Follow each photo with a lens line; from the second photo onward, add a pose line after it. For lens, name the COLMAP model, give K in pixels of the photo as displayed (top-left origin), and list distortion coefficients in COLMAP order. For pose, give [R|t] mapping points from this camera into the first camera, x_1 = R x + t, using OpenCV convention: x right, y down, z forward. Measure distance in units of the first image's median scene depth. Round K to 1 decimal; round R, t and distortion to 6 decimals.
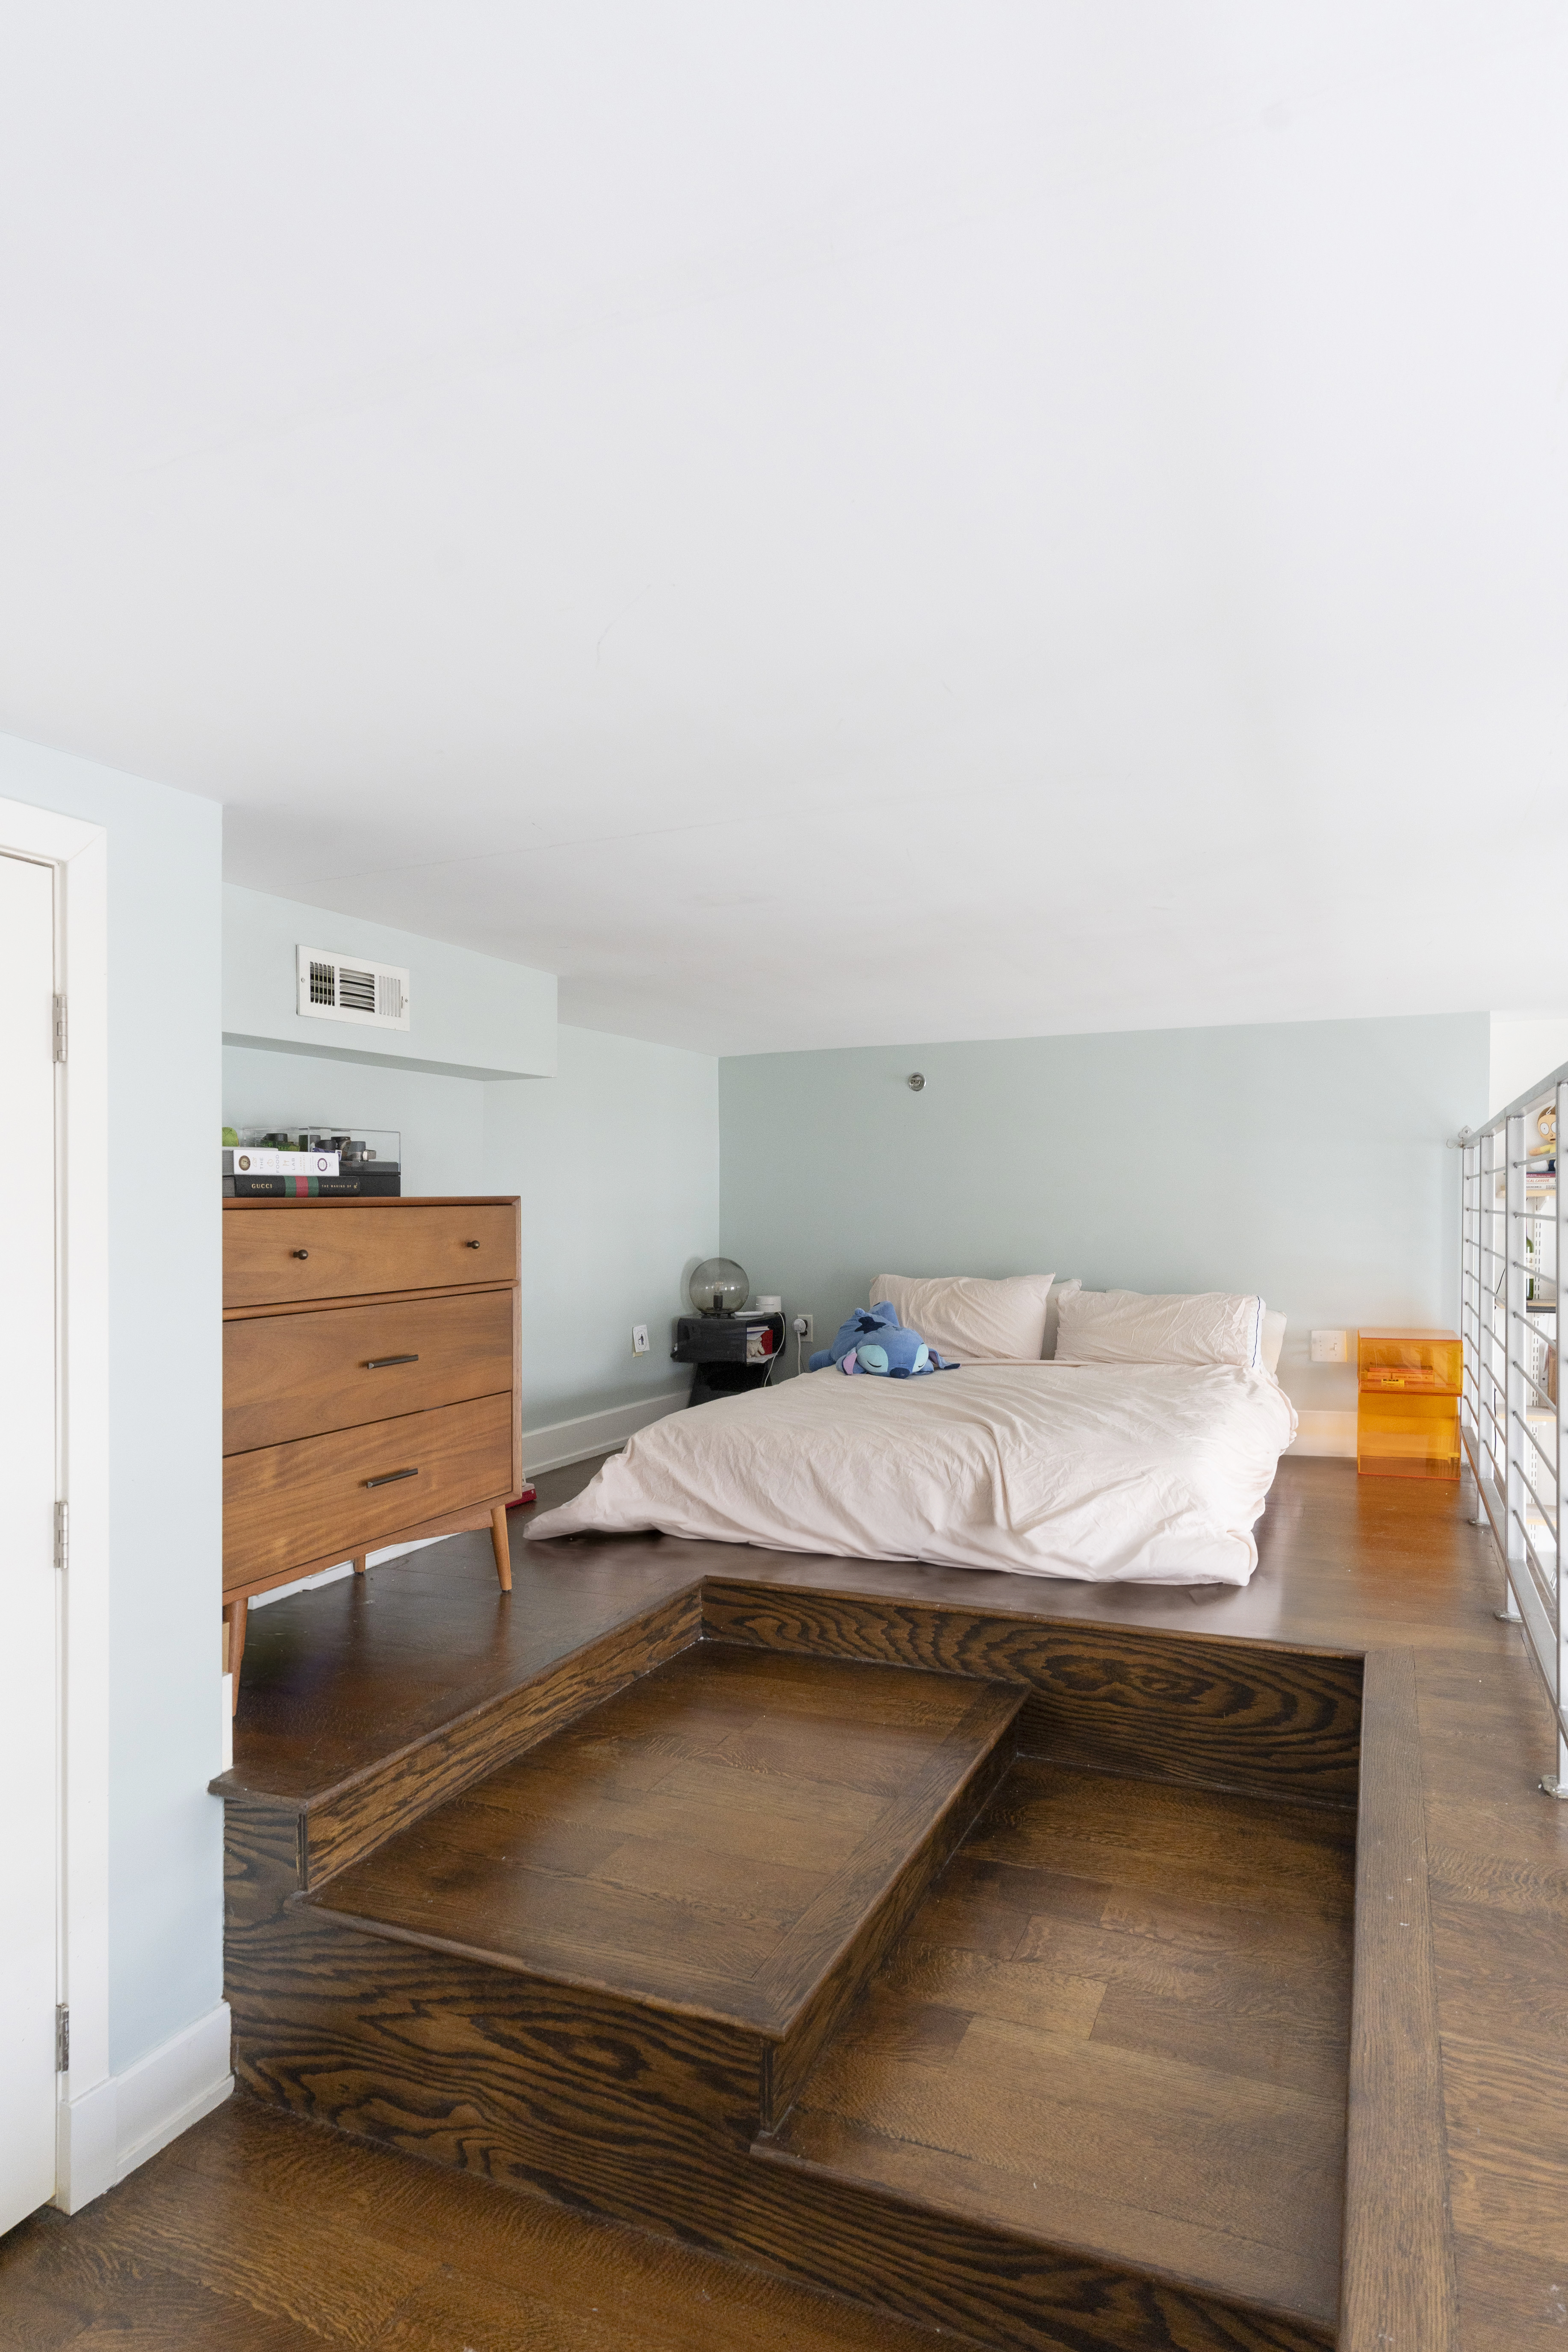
lens RADIAL K [[1347.5, 0, 783.9], [0, 1347.5, 1183.5], [0, 0, 1]] dist [-0.000346, -0.000036]
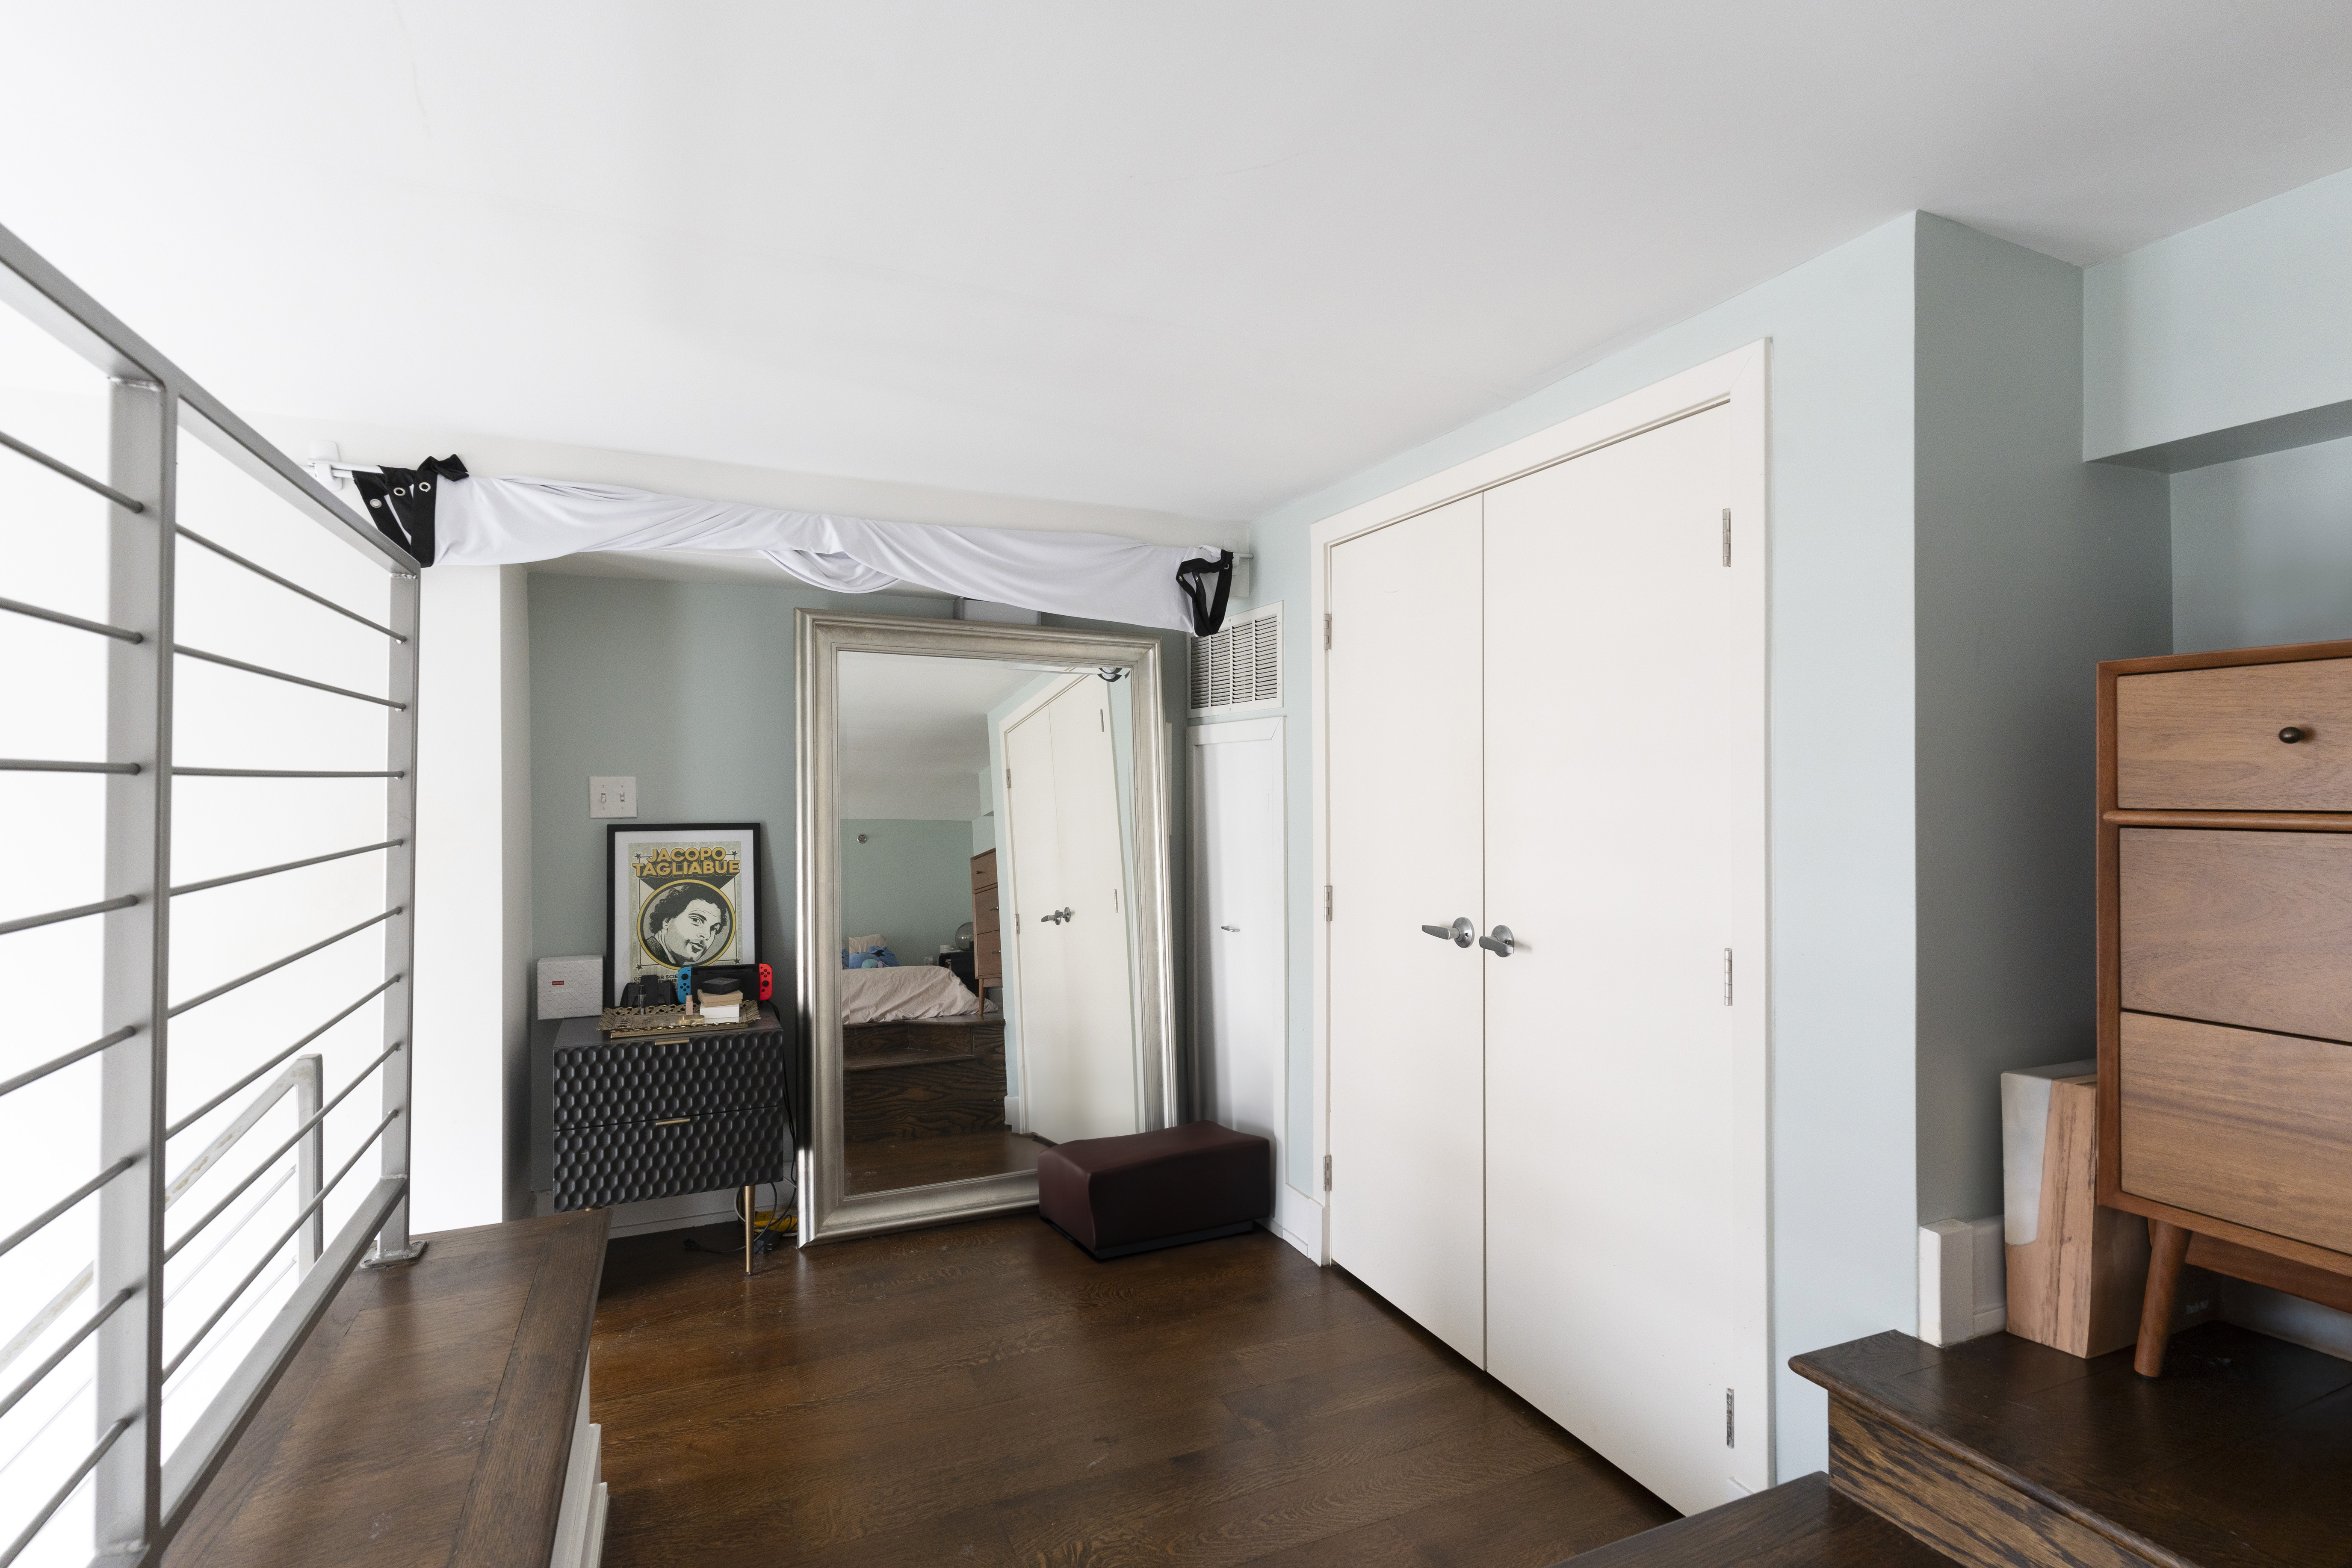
lens RADIAL K [[1129.0, 0, 1177.4], [0, 1129.0, 783.7], [0, 0, 1]] dist [-0.000539, -0.000203]
pose [[-0.672927, -0.001601, -0.739707, 0.411258], [0.005645, 0.999957, -0.007299, 0.085450], [0.739688, -0.009088, -0.672889, 1.094658]]
